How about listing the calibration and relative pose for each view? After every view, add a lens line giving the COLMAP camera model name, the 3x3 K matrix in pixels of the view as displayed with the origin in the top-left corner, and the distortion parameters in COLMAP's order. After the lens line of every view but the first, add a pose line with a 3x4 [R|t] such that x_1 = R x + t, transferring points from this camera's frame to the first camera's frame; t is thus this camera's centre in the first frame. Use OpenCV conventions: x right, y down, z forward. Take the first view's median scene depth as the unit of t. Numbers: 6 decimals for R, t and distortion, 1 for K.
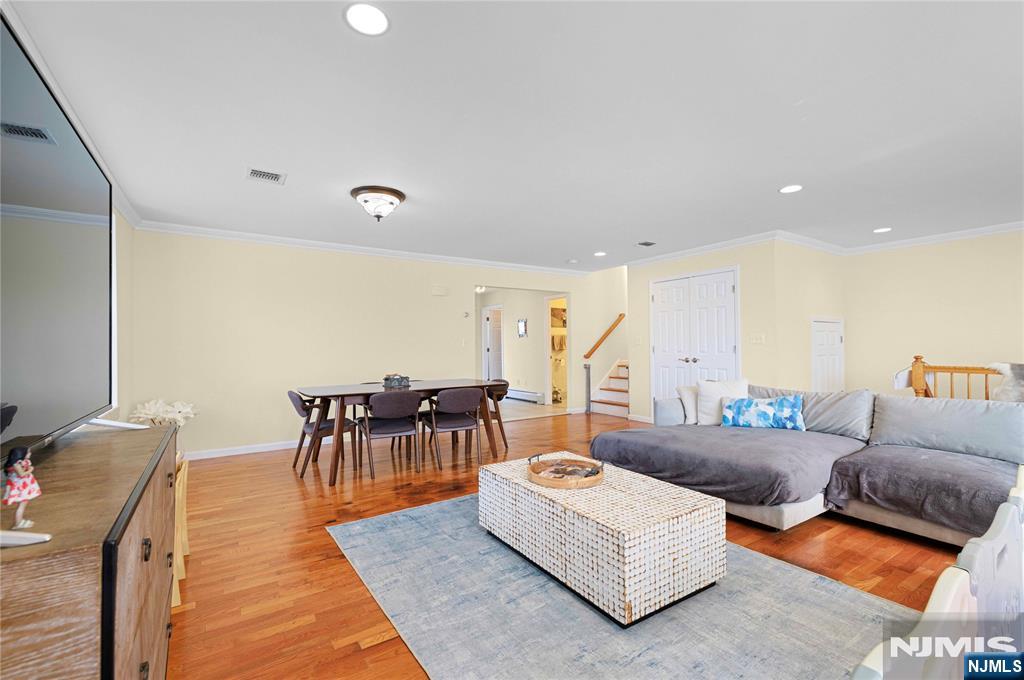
lens RADIAL K [[445.9, 0, 514.6], [0, 445.9, 341.3], [0, 0, 1]] dist [-0.003587, 0.000437]
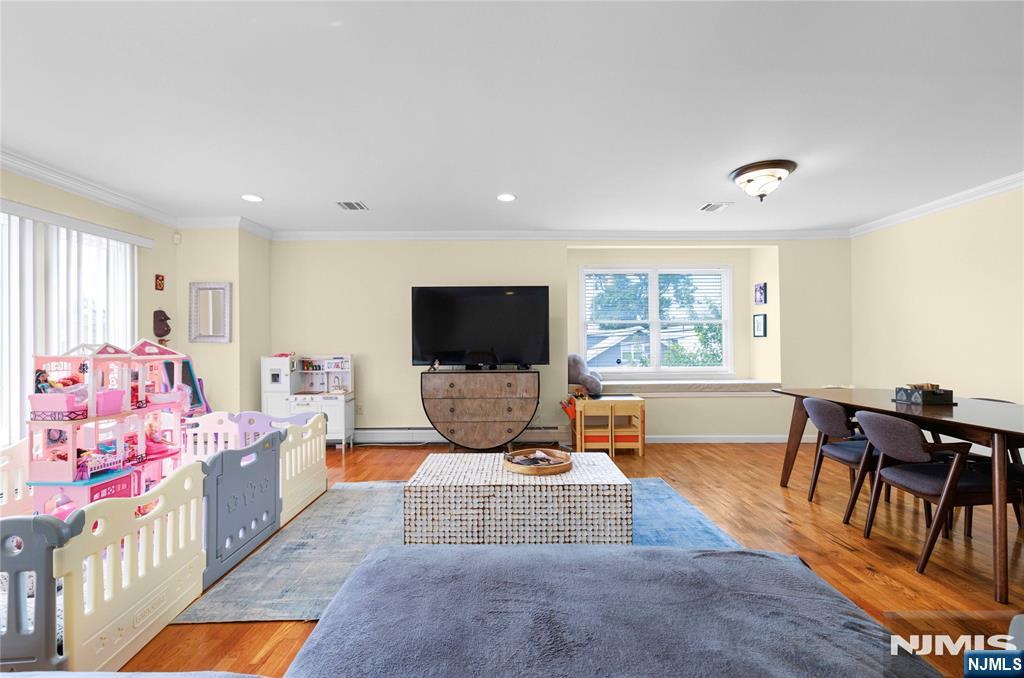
lens RADIAL K [[443.0, 0, 511.0], [0, 443.0, 345.2], [0, 0, 1]] dist [-0.001048, -0.000085]
pose [[-0.548944, 0.011765, -0.835777, 1.029408], [0.019440, 0.999810, 0.001305, 0.008005], [0.835633, -0.015531, -0.549068, 1.510659]]
